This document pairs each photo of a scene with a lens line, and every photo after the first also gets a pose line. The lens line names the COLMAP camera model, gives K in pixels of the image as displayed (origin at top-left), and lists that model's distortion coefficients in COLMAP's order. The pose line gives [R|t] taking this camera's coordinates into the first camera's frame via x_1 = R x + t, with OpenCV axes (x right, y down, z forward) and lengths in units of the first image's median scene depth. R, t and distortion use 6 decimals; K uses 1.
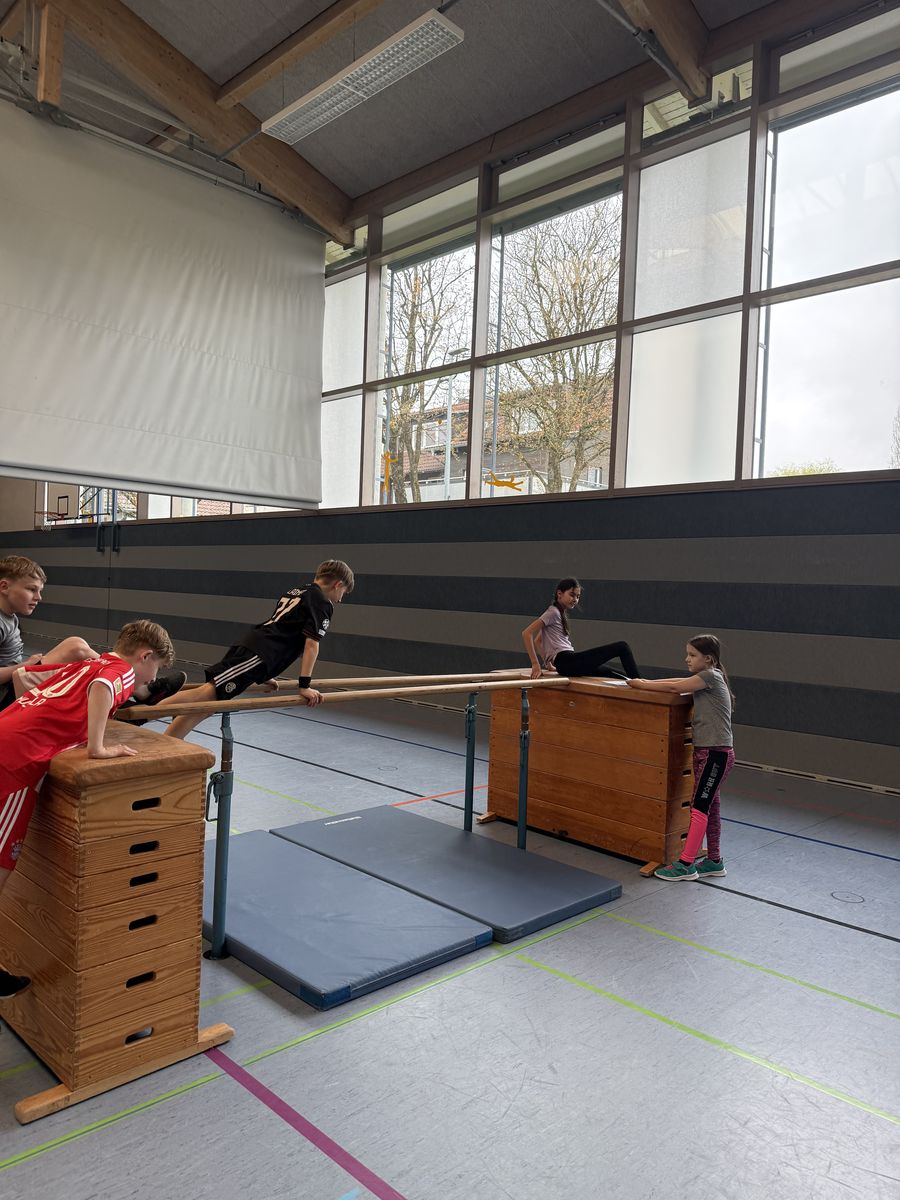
lens RADIAL K [[837.7, 0, 455.2], [0, 837.7, 600.2], [0, 0, 1]] dist [0.155558, -0.335297]
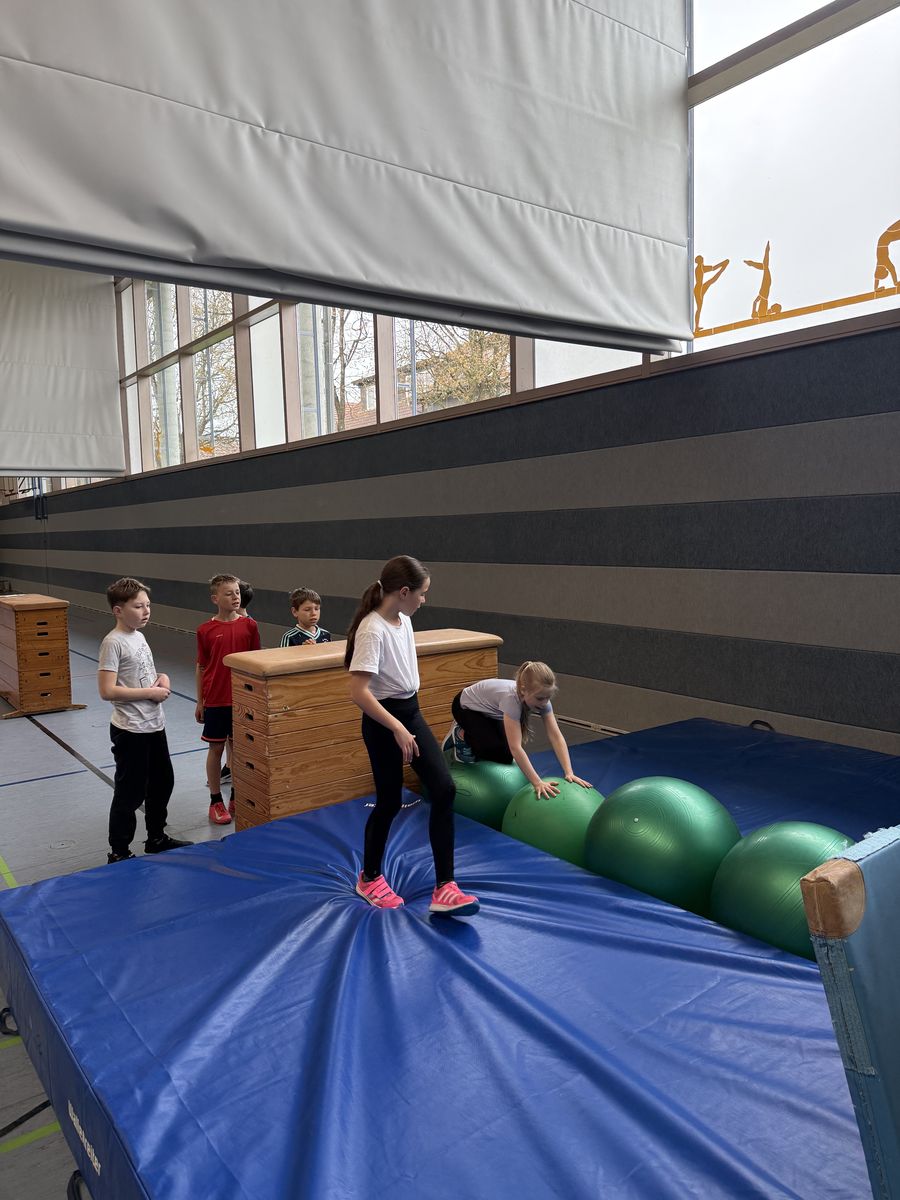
lens RADIAL K [[837.7, 0, 455.2], [0, 837.7, 600.2], [0, 0, 1]] dist [0.155558, -0.335297]
pose [[0.987470, -0.047561, -0.150467, 0.526271], [0.057834, 0.996231, 0.064648, 0.018999], [0.146825, -0.072540, 0.986499, -0.166049]]
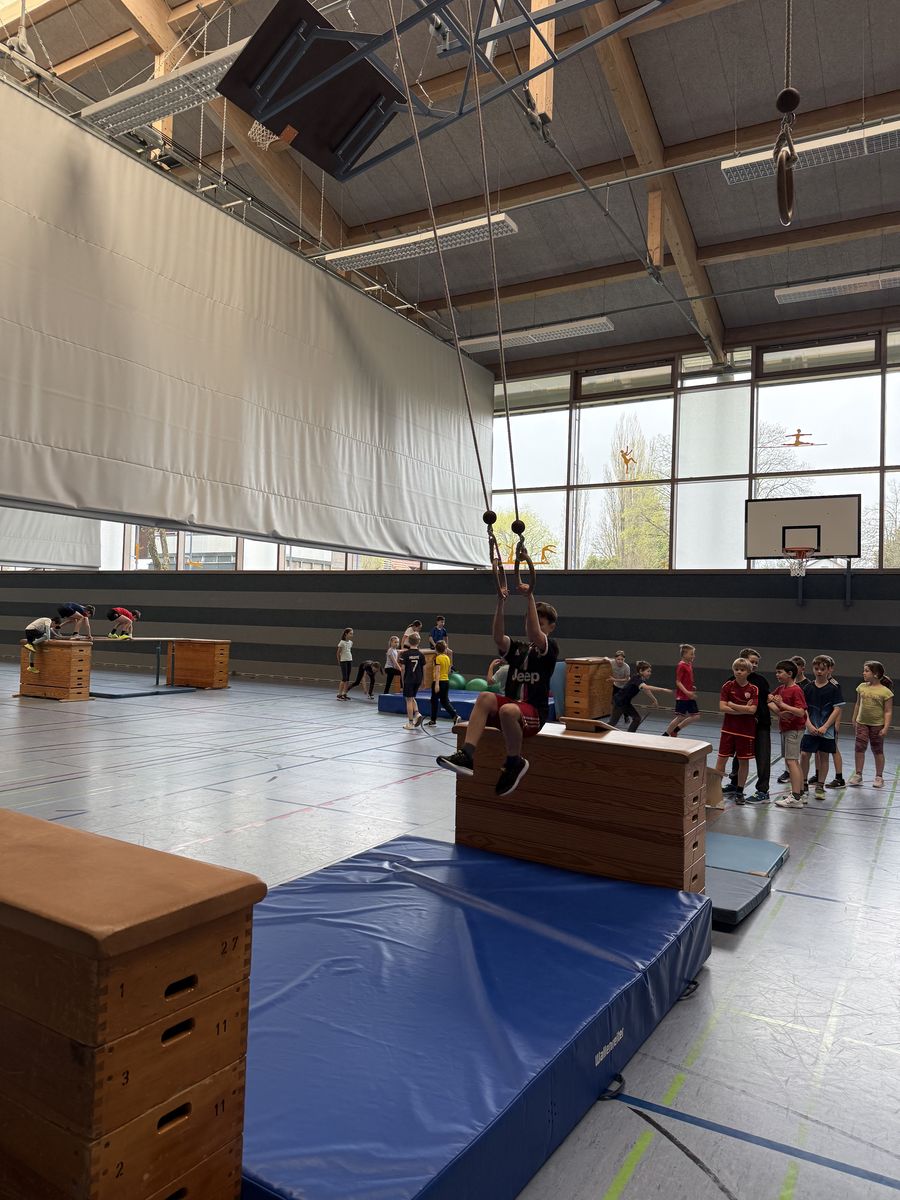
lens RADIAL K [[841.2, 0, 446.8], [0, 841.2, 586.1], [0, 0, 1]] dist [0.154213, -0.307780]
pose [[0.968072, -0.000140, 0.250672, 0.123380], [0.010614, 0.999126, -0.040432, 0.012190], [-0.250448, 0.041802, 0.967227, -1.151379]]
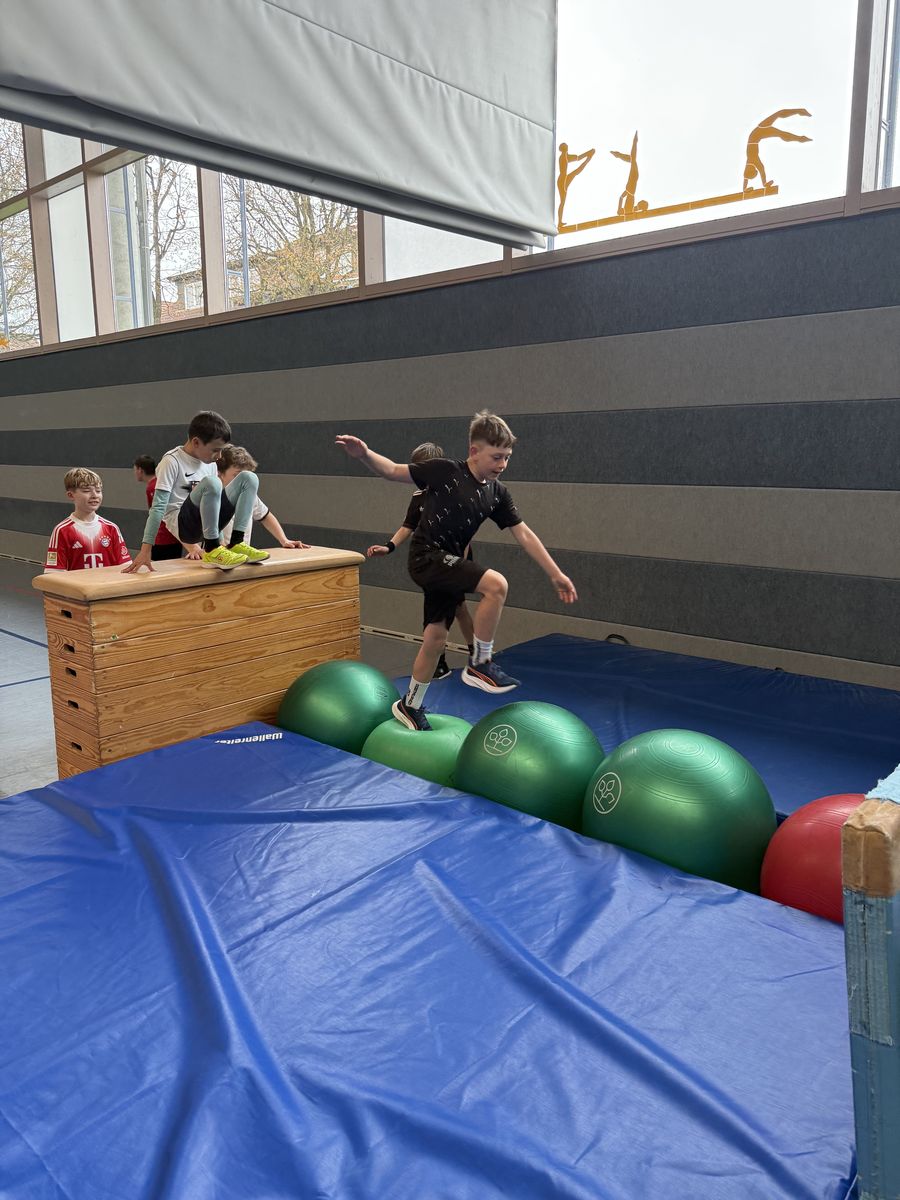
lens RADIAL K [[843.7, 0, 456.9], [0, 843.7, 599.5], [0, 0, 1]] dist [0.085796, -0.153531]
pose [[0.997842, -0.050965, 0.041396, 0.512006], [0.043302, 0.984736, 0.168582, 0.023043], [-0.049356, -0.166426, 0.984818, -0.136754]]
